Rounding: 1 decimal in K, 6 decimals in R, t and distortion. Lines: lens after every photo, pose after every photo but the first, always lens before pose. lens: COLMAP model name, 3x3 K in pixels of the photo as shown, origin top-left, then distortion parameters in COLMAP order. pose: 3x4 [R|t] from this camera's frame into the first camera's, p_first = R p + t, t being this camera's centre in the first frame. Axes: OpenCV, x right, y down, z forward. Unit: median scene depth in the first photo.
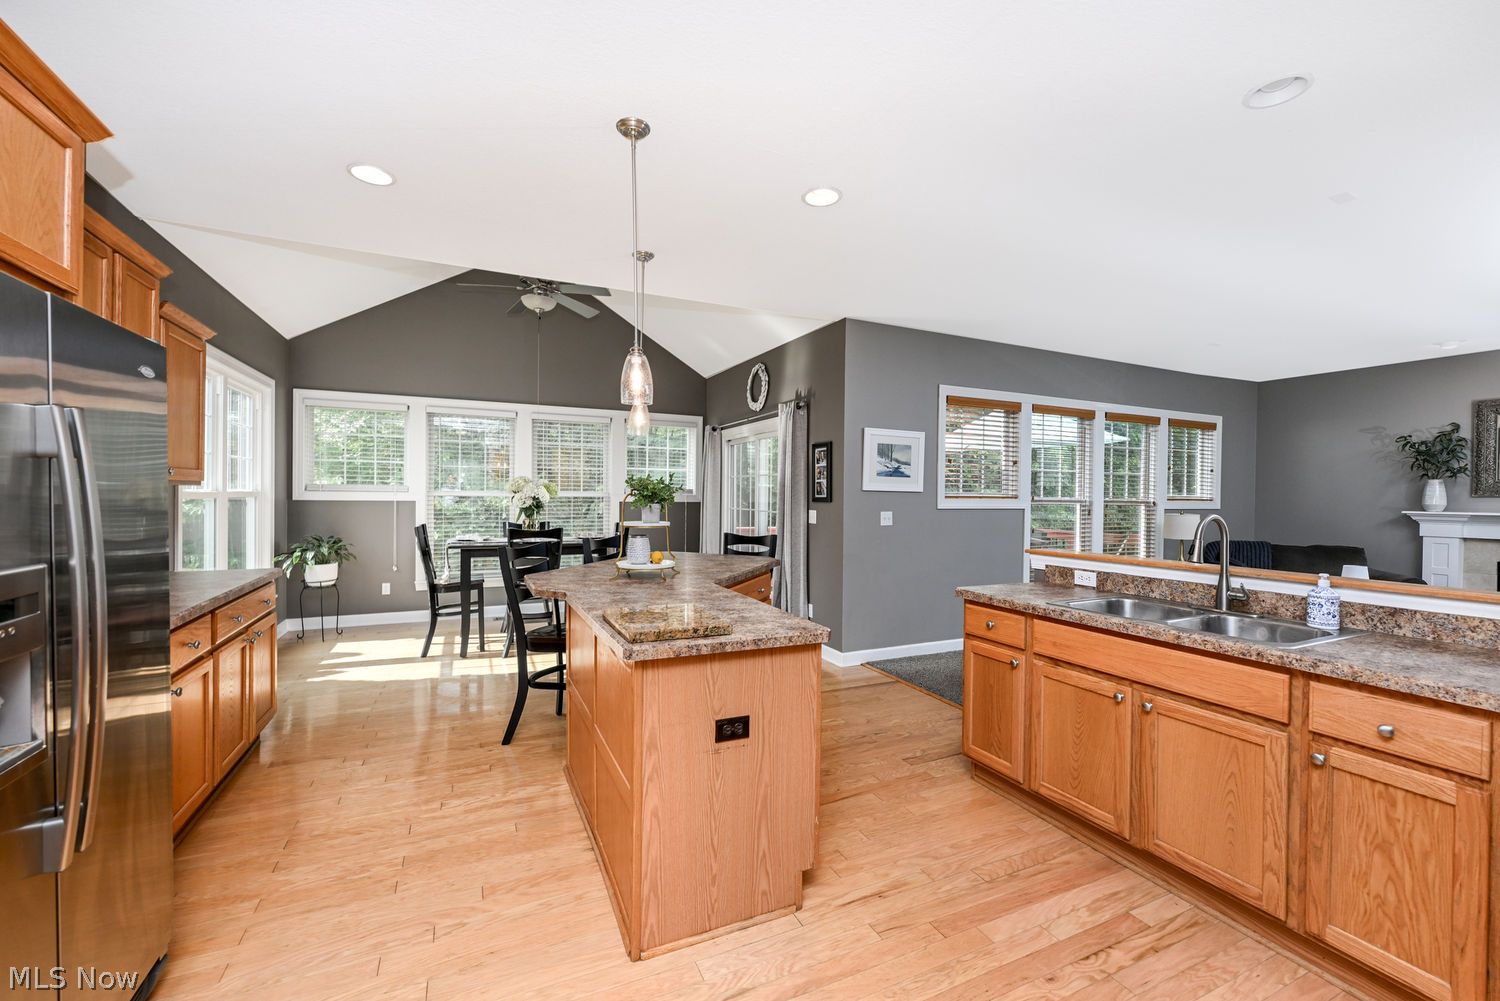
lens RADIAL K [[602.8, 0, 746.8], [0, 602.8, 504.6], [0, 0, 1]] dist [-0.000255, 0.000104]
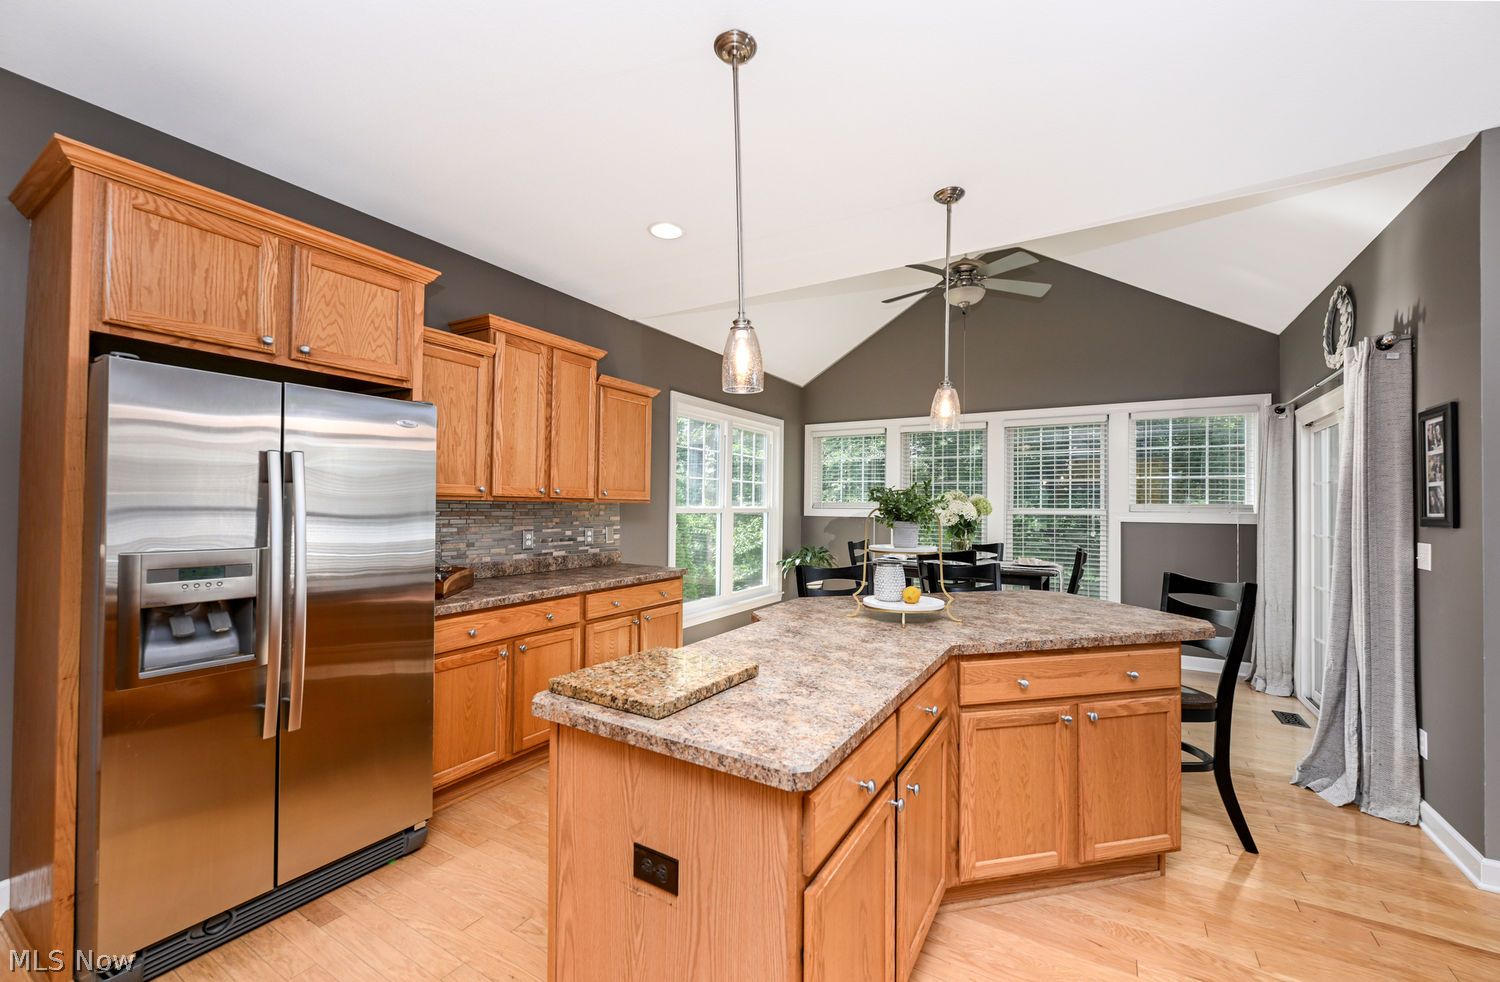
lens RADIAL K [[591.0, 0, 709.4], [0, 591.0, 498.9], [0, 0, 1]] dist [-0.003283, 0.000125]
pose [[0.555880, -0.014513, -0.831136, 0.188936], [-0.019364, 0.999350, -0.030402, -0.001672], [0.831037, 0.032994, 0.555238, 0.240100]]
